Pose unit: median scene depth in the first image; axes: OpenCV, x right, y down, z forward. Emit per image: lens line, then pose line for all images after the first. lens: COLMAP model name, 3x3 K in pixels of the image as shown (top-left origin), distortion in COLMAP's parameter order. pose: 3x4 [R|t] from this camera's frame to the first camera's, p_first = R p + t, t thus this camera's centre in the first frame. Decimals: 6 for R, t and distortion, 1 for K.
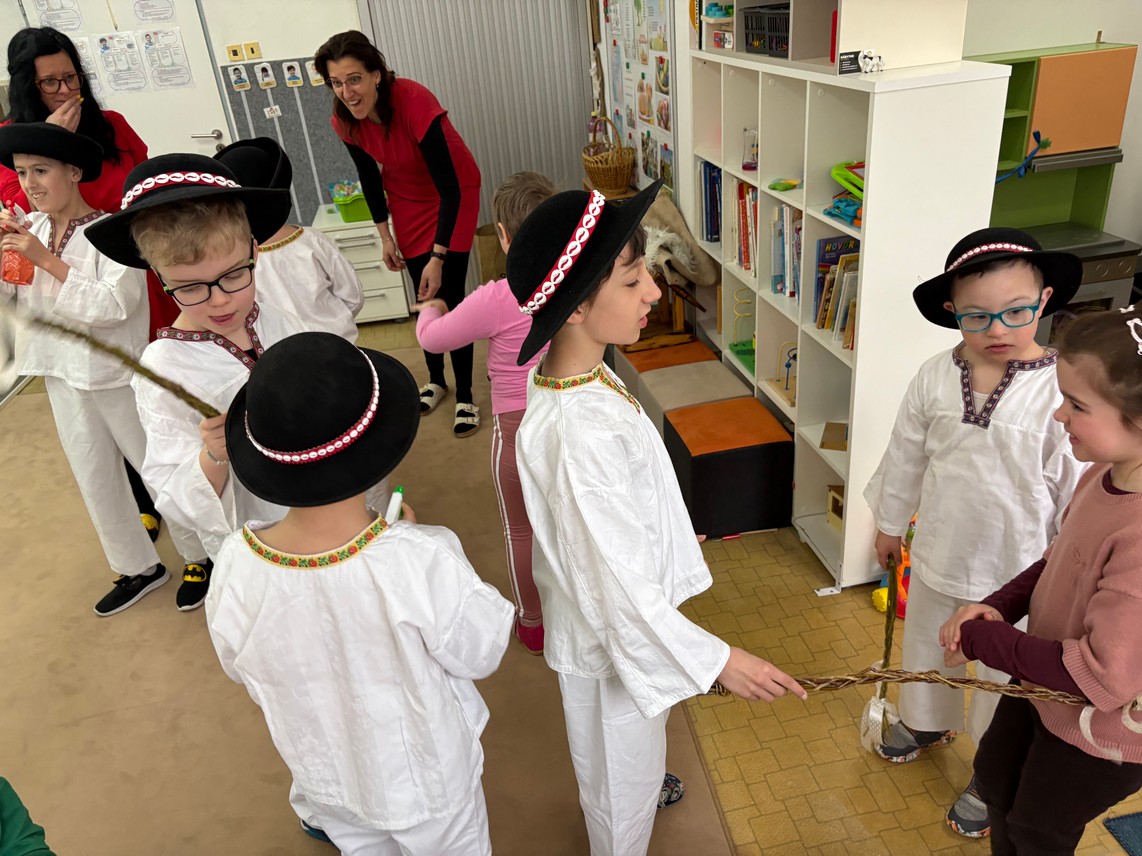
lens RADIAL K [[866.1, 0, 571.0], [0, 866.1, 428.0], [0, 0, 1]] dist [0.025377, -0.036919]
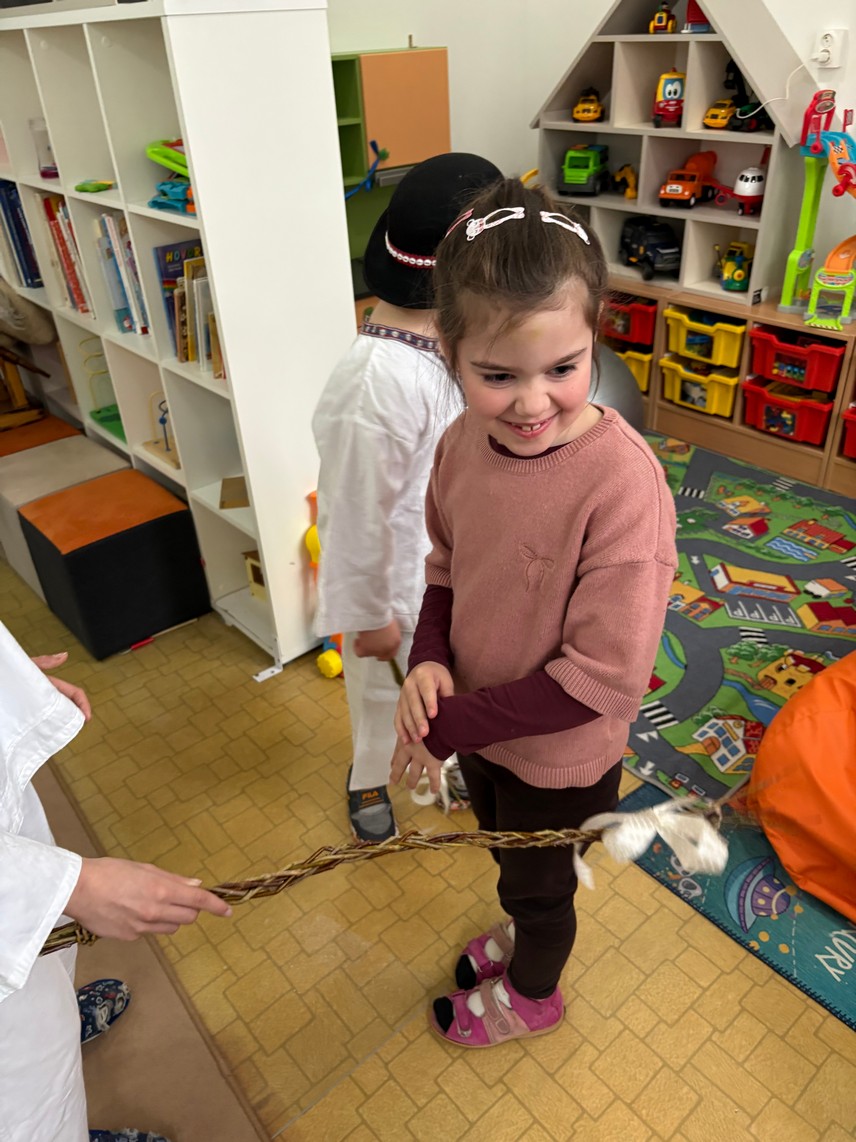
lens RADIAL K [[866.1, 0, 428.0], [0, 866.1, 571.0], [0, 0, 1]] dist [0.025377, -0.036919]
pose [[0.864571, -0.229708, 0.446934, 0.070203], [0.206329, 0.973248, 0.101082, 0.034864], [-0.458197, 0.004823, 0.888837, 0.163465]]
